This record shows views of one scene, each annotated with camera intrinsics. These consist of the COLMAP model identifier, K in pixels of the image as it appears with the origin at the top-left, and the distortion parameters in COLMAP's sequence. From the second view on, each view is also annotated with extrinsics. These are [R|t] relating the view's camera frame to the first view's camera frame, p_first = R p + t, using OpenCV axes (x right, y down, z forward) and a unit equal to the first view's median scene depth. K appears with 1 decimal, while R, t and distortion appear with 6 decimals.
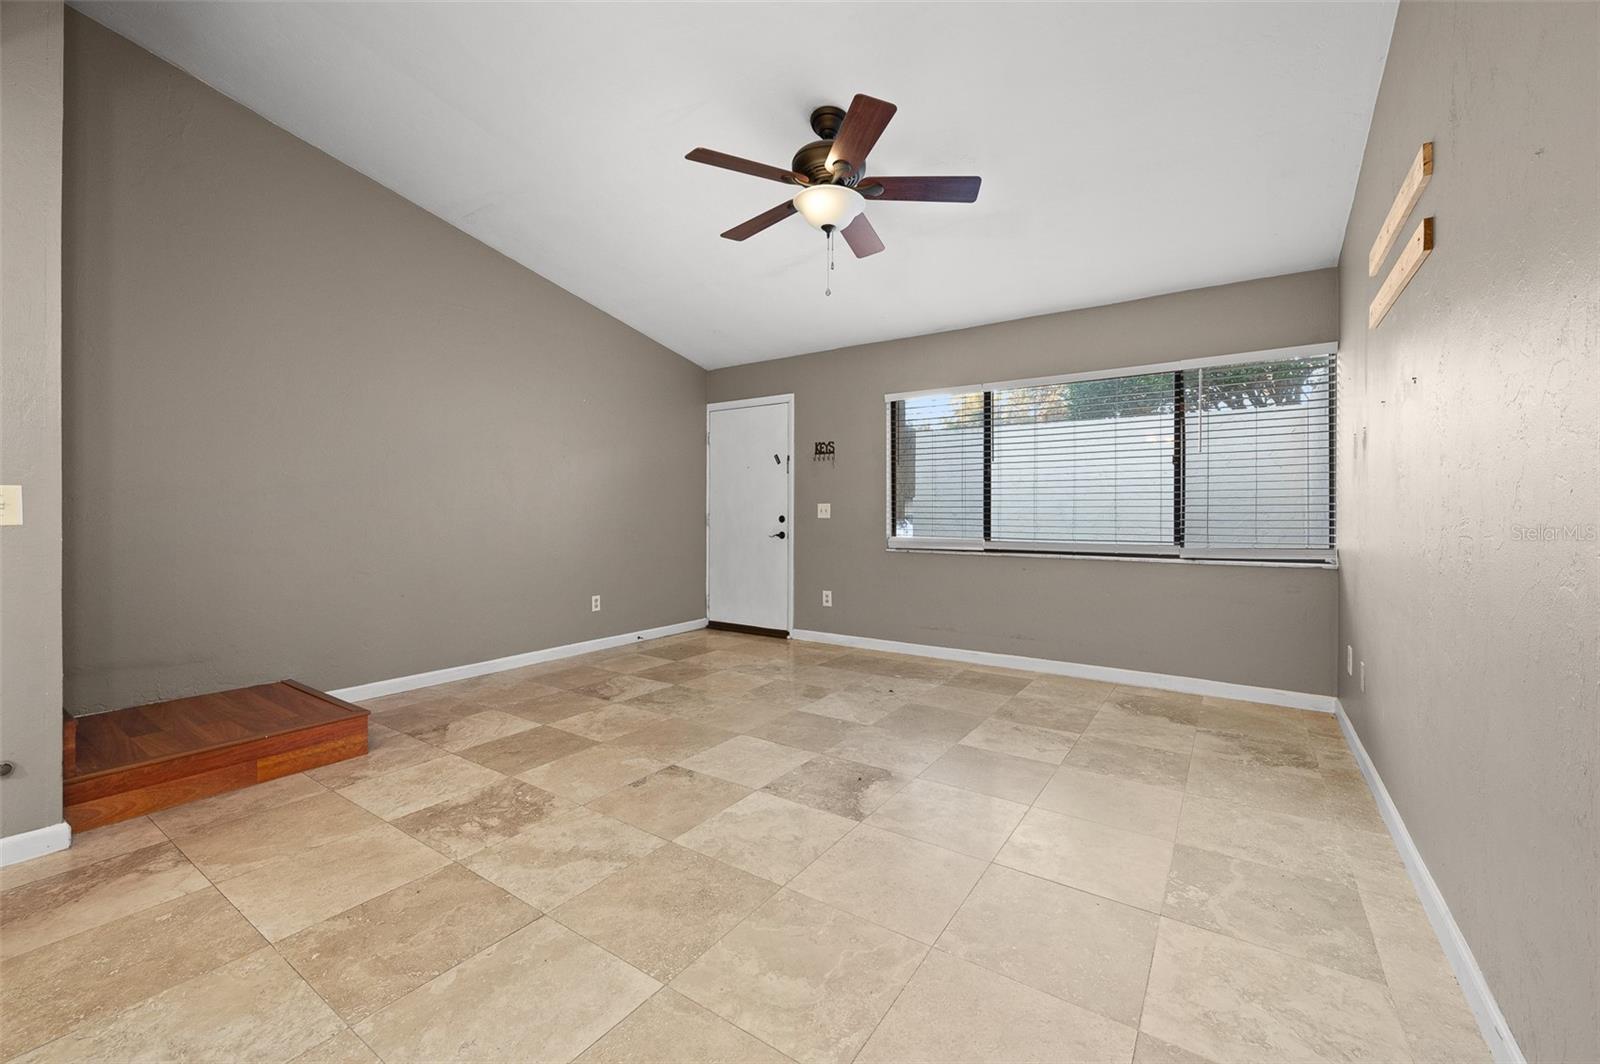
lens RADIAL K [[644.4, 0, 804.9], [0, 644.4, 514.1], [0, 0, 1]] dist [-0.000359, -0.000247]
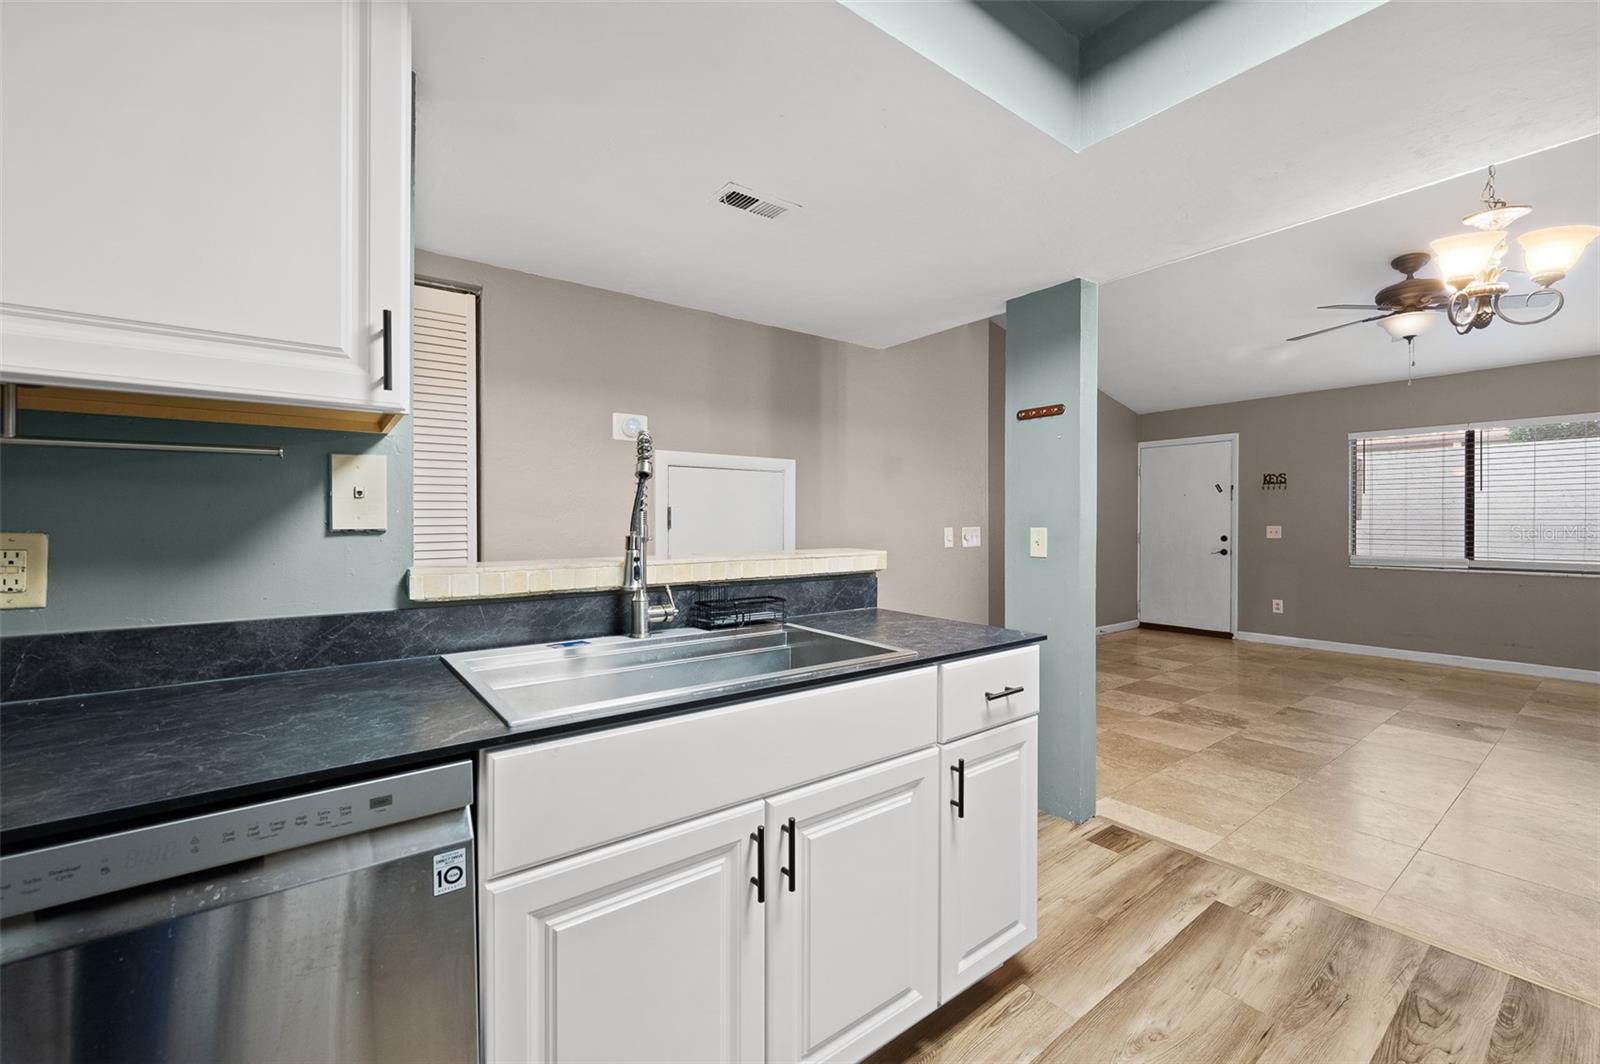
lens RADIAL K [[661.7, 0, 792.7], [0, 661.7, 526.1], [0, 0, 1]] dist [0.000479, -0.000110]
pose [[0.947452, -0.000141, -0.319898, -0.697775], [0.000669, 0.999999, 0.001540, -0.030827], [0.319897, -0.001673, 0.947451, -0.720496]]
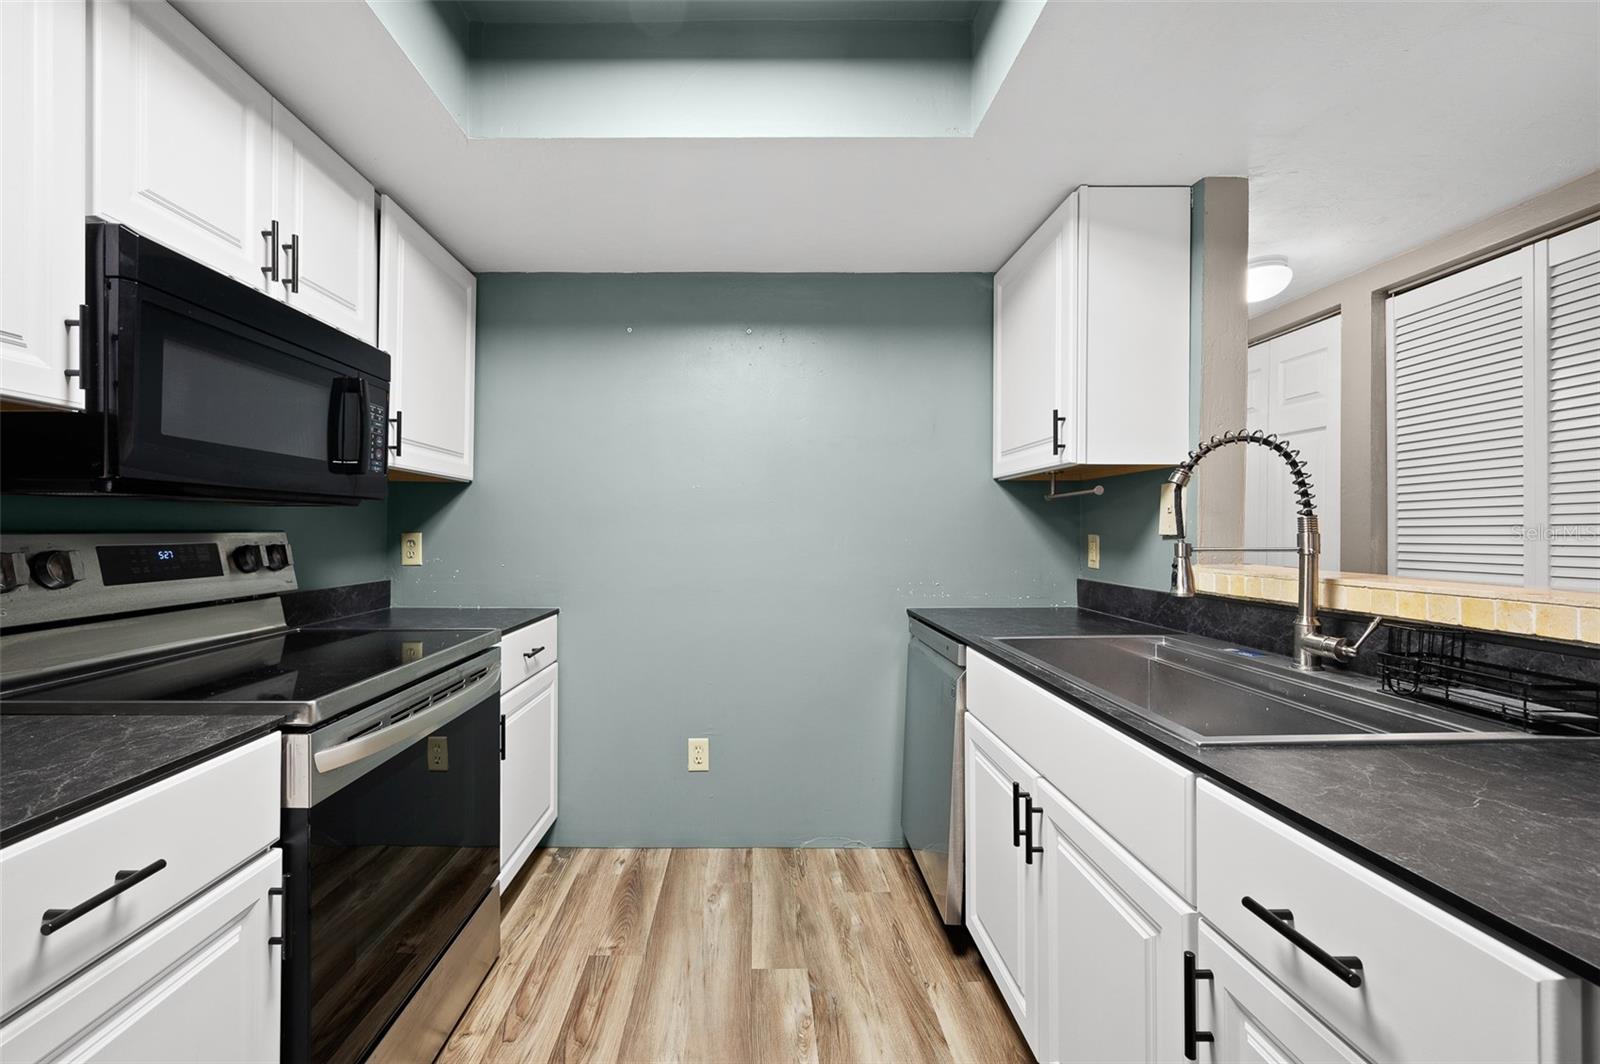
lens RADIAL K [[649.3, 0, 749.2], [0, 649.3, 529.8], [0, 0, 1]] dist [0.000735, 0.000160]
pose [[-0.833011, -0.003344, -0.553247, -0.453759], [-0.006044, 0.999977, 0.003057, -0.031856], [0.553224, 0.005890, -0.833012, -0.136189]]
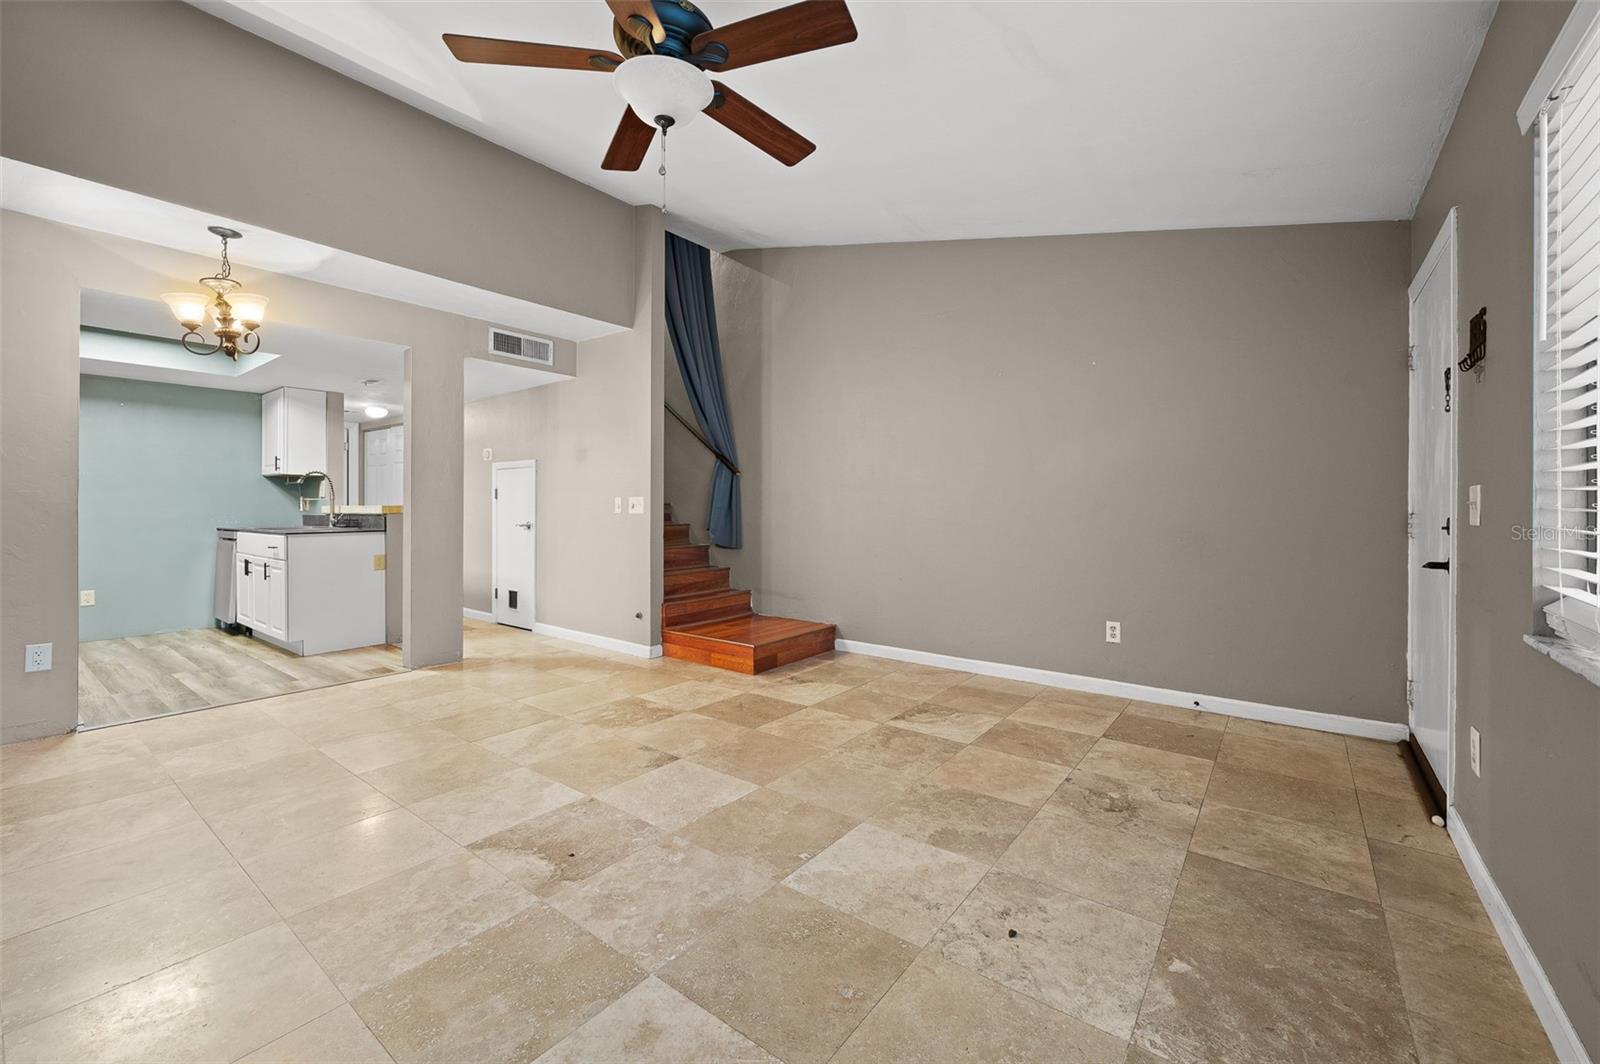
lens RADIAL K [[644.4, 0, 804.9], [0, 644.4, 514.1], [0, 0, 1]] dist [-0.000359, -0.000247]
pose [[-0.057488, 0.009823, -0.998298, 0.681810], [-0.005051, 0.999936, 0.010130, -0.004149], [0.998333, 0.005624, -0.057435, 1.080851]]
